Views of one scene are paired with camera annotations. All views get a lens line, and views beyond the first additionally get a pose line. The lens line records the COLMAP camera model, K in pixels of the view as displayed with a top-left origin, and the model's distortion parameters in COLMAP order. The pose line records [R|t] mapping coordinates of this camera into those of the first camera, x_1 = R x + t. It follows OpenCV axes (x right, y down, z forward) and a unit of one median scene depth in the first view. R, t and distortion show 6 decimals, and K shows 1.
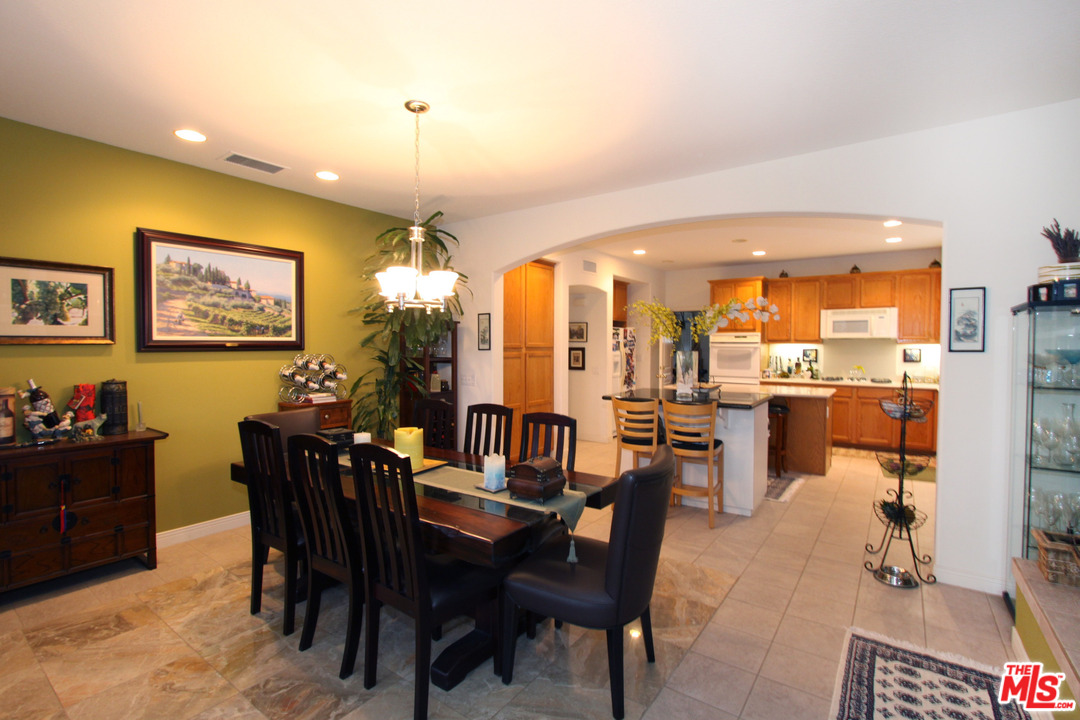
lens RADIAL K [[497.6, 0, 539.5], [0, 497.6, 357.6], [0, 0, 1]] dist [-0.020535, -0.000289]
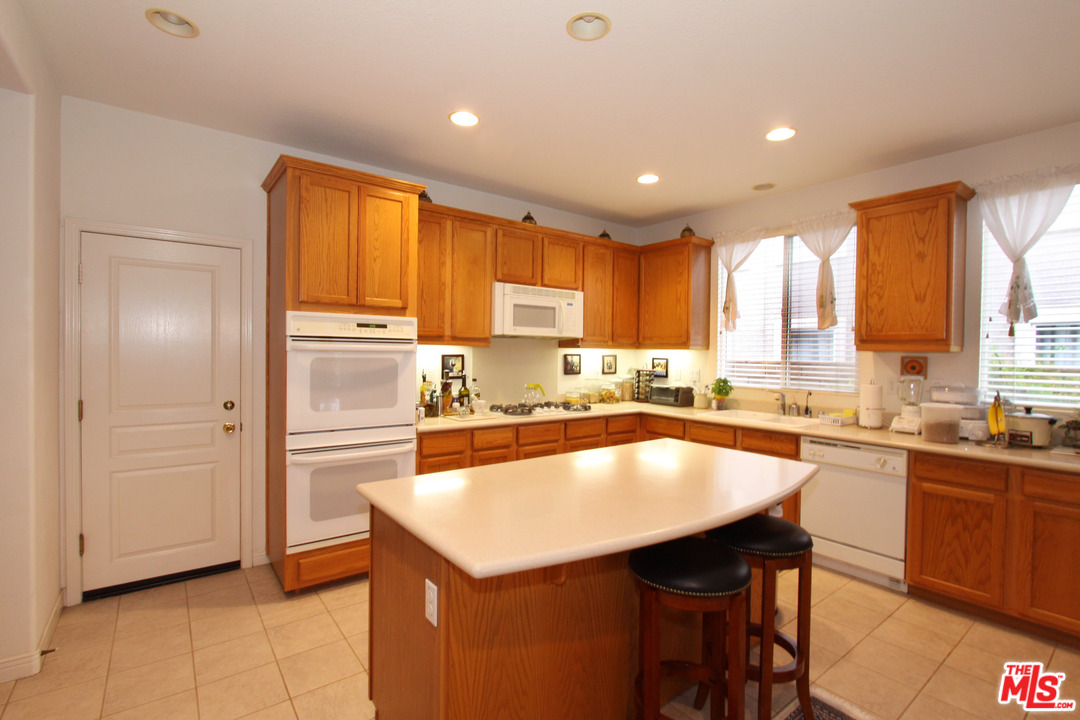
lens RADIAL K [[497.6, 0, 538.7], [0, 497.6, 357.1], [0, 0, 1]] dist [-0.020535, -0.000289]
pose [[0.294159, -0.009619, 0.955708, 0.073777], [0.011471, 0.999913, 0.006533, -0.018495], [-0.955688, 0.009041, 0.294244, 0.806862]]
